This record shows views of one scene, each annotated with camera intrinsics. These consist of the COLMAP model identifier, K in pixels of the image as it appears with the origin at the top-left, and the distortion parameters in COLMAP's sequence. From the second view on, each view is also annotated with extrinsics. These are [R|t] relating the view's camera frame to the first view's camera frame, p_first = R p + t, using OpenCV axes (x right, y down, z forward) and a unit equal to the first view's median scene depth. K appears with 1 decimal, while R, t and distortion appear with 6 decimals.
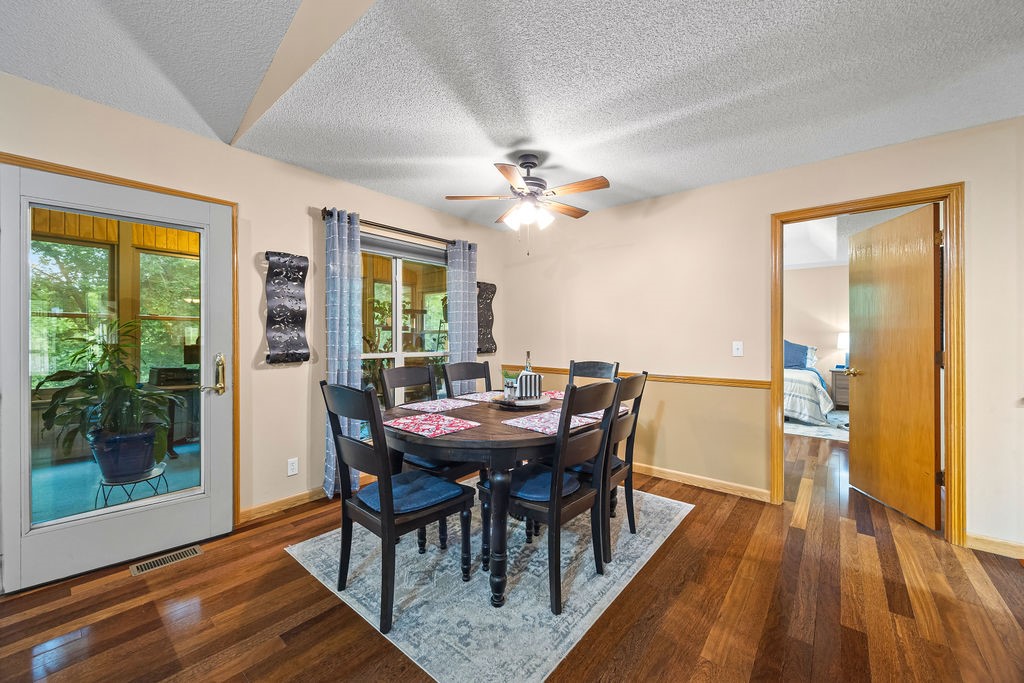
lens RADIAL K [[386.3, 0, 506.5], [0, 386.3, 337.2], [0, 0, 1]] dist [-0.007563, 0.000206]
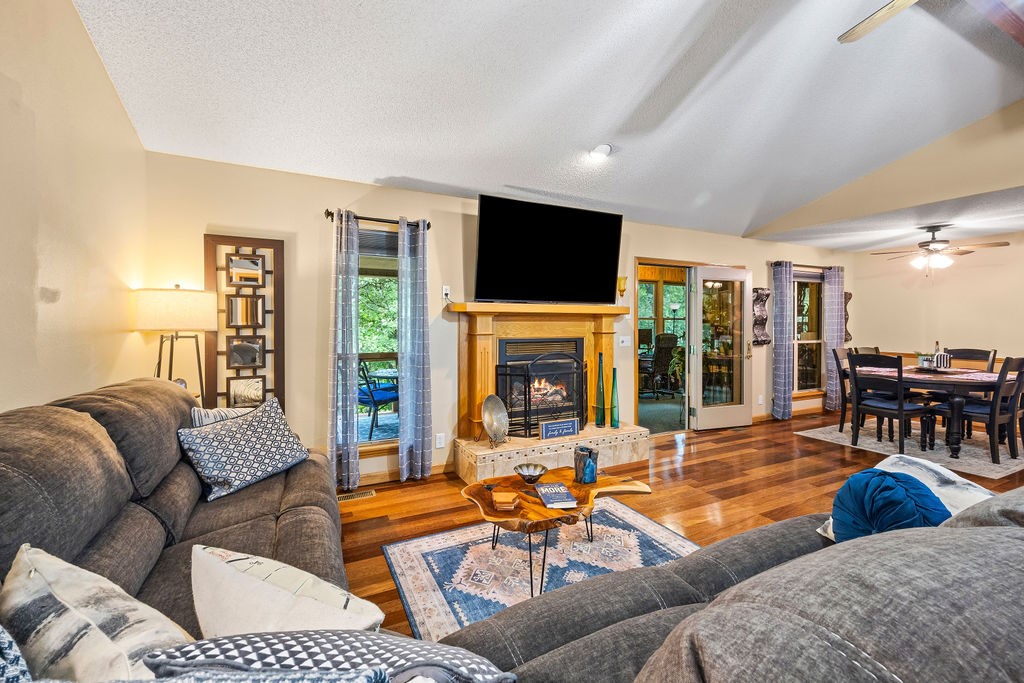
lens RADIAL K [[410.1, 0, 506.4], [0, 410.1, 338.1], [0, 0, 1]] dist [0.005071, 0.000069]
pose [[0.916120, 0.013726, -0.400670, -0.856673], [-0.000860, 0.999479, 0.032273, -0.031643], [0.400904, -0.029222, 0.915654, -1.288986]]
